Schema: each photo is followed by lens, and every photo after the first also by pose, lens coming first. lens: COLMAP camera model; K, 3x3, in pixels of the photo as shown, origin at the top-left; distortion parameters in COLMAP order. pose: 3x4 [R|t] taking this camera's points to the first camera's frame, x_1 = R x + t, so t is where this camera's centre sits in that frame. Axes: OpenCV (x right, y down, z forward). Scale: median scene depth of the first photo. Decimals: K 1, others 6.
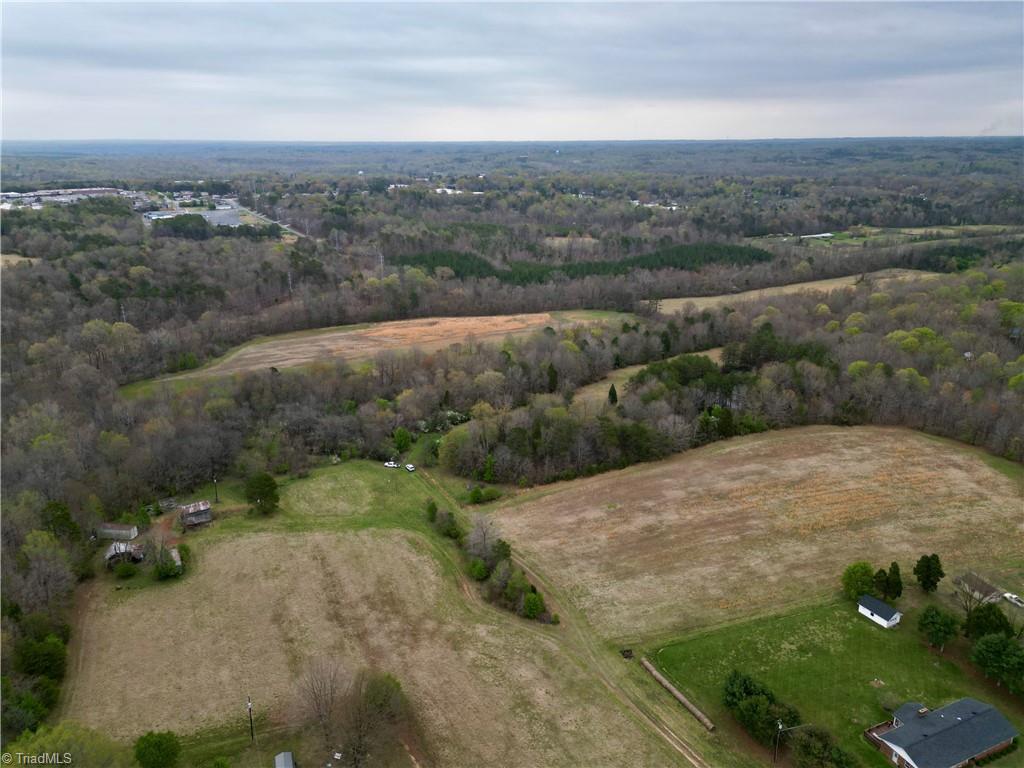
lens RADIAL K [[709.9, 0, 512.6], [0, 709.9, 389.2], [0, 0, 1]] dist [0.078931, -0.067011]
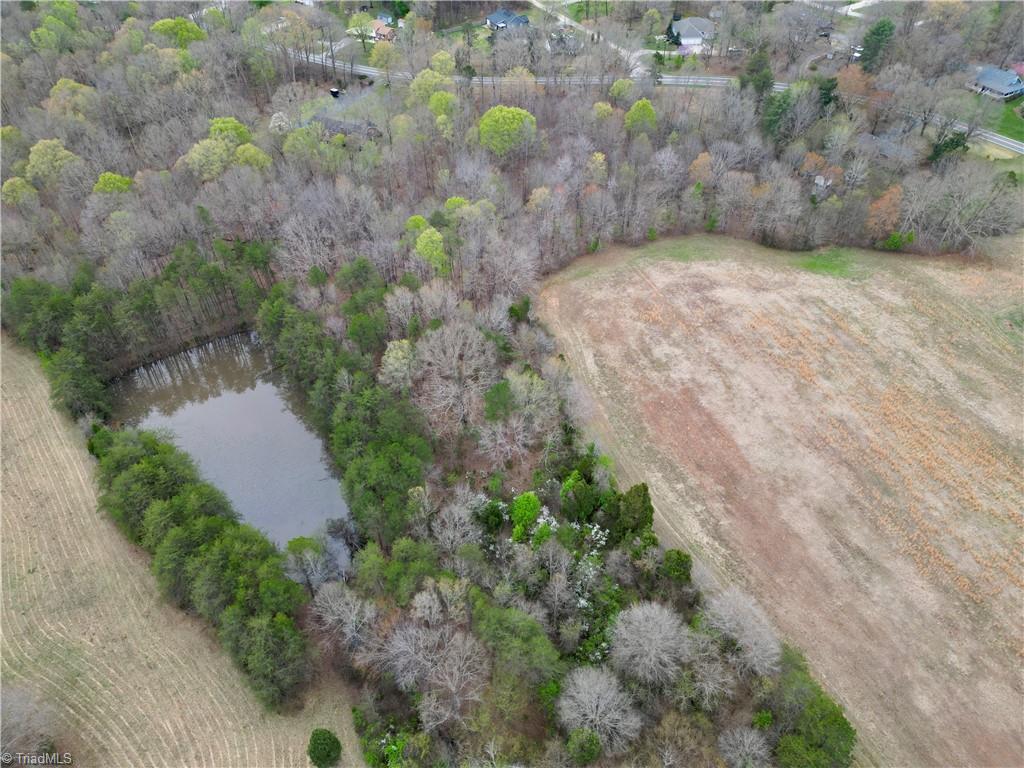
lens RADIAL K [[709.9, 0, 512.2], [0, 709.9, 386.6], [0, 0, 1]] dist [0.078931, -0.067011]
pose [[0.006686, -0.688252, 0.725441, 0.026964], [0.316300, 0.689665, 0.651395, -0.314911], [-0.948636, 0.225102, 0.222306, 0.945895]]
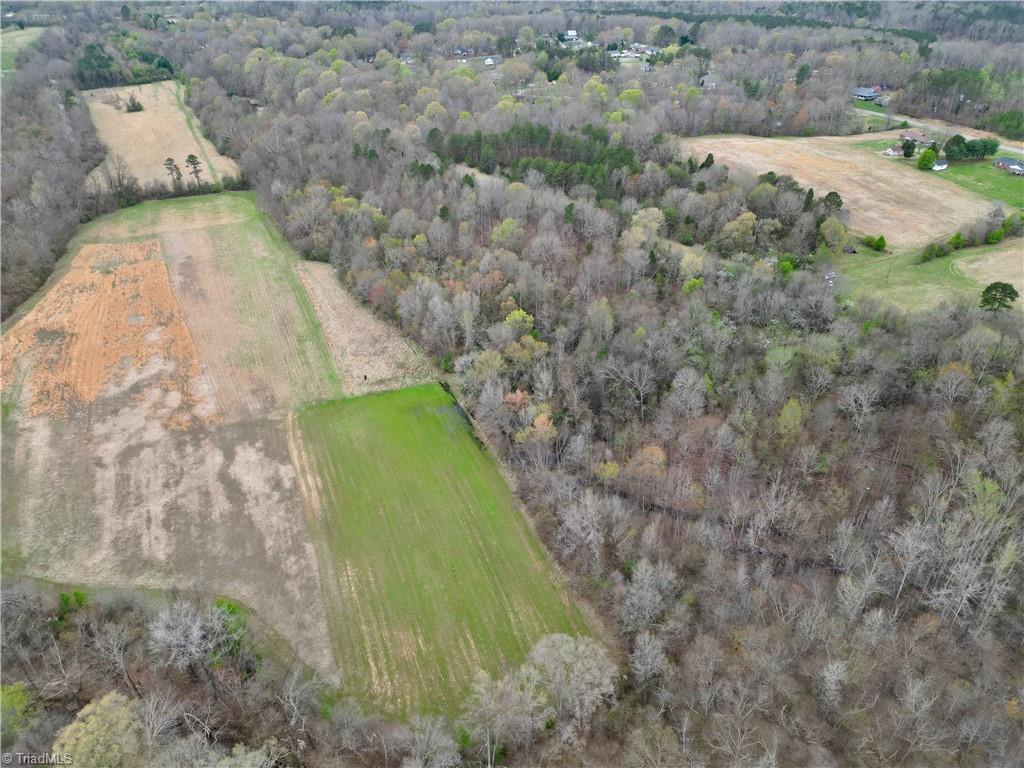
lens RADIAL K [[709.9, 0, 509.9], [0, 709.9, 381.8], [0, 0, 1]] dist [0.078931, -0.067011]
pose [[0.024237, -0.526637, 0.849745, -1.045957], [0.324886, 0.808006, 0.491503, -0.400103], [-0.945443, 0.264157, 0.190680, 1.187995]]
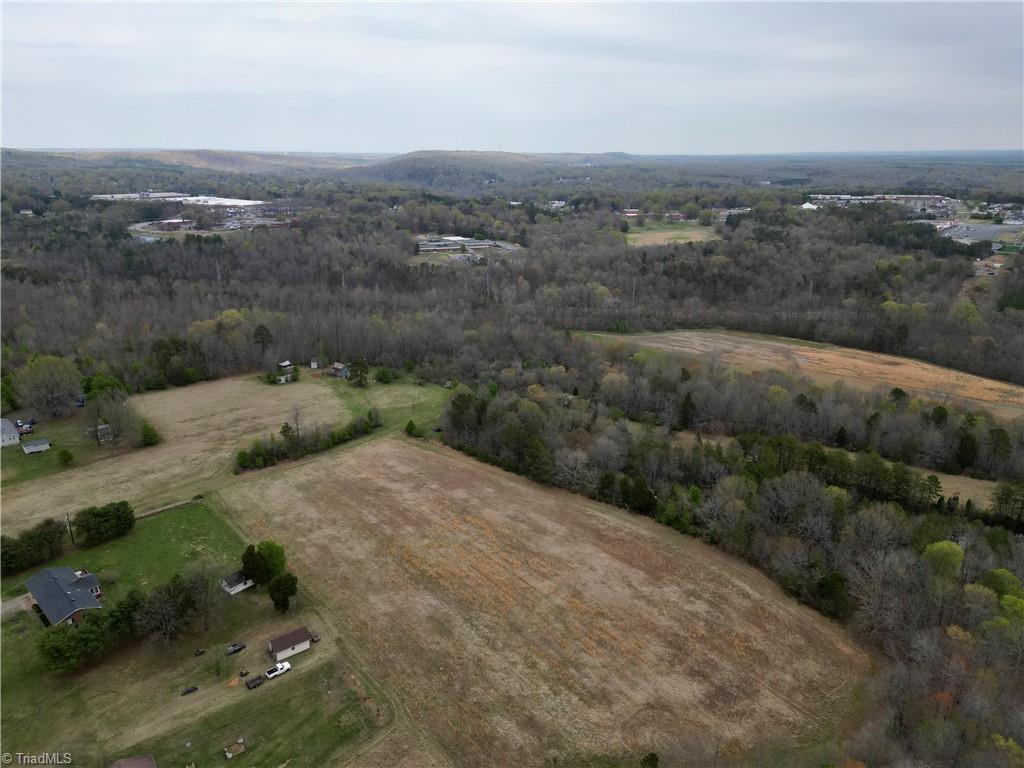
lens RADIAL K [[709.9, 0, 512.4], [0, 709.9, 390.0], [0, 0, 1]] dist [0.078931, -0.067011]
pose [[0.369128, 0.297005, -0.880643, 0.898503], [-0.306727, 0.933400, 0.186231, -0.163053], [0.877304, 0.201374, 0.435644, 0.499703]]
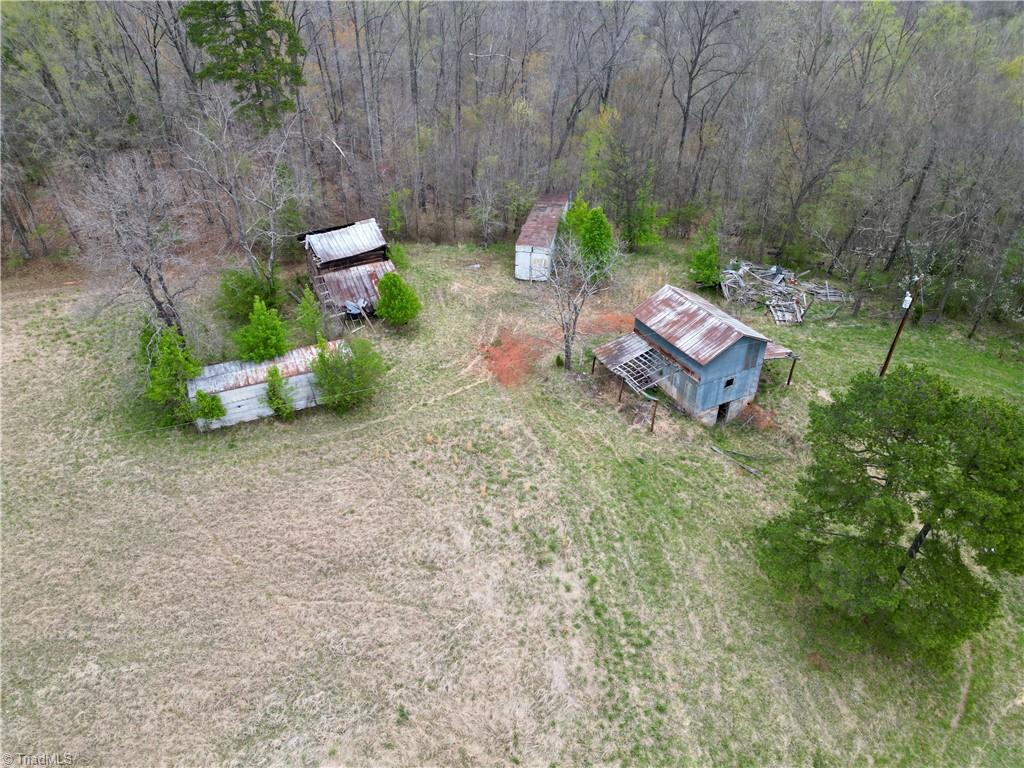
lens RADIAL K [[709.9, 0, 514.9], [0, 709.9, 382.4], [0, 0, 1]] dist [0.078931, -0.067011]
pose [[-0.045540, 0.572567, -0.818592, -0.195295], [-0.321459, 0.767457, 0.554684, 0.059595], [0.945828, 0.288404, 0.149106, 0.712958]]
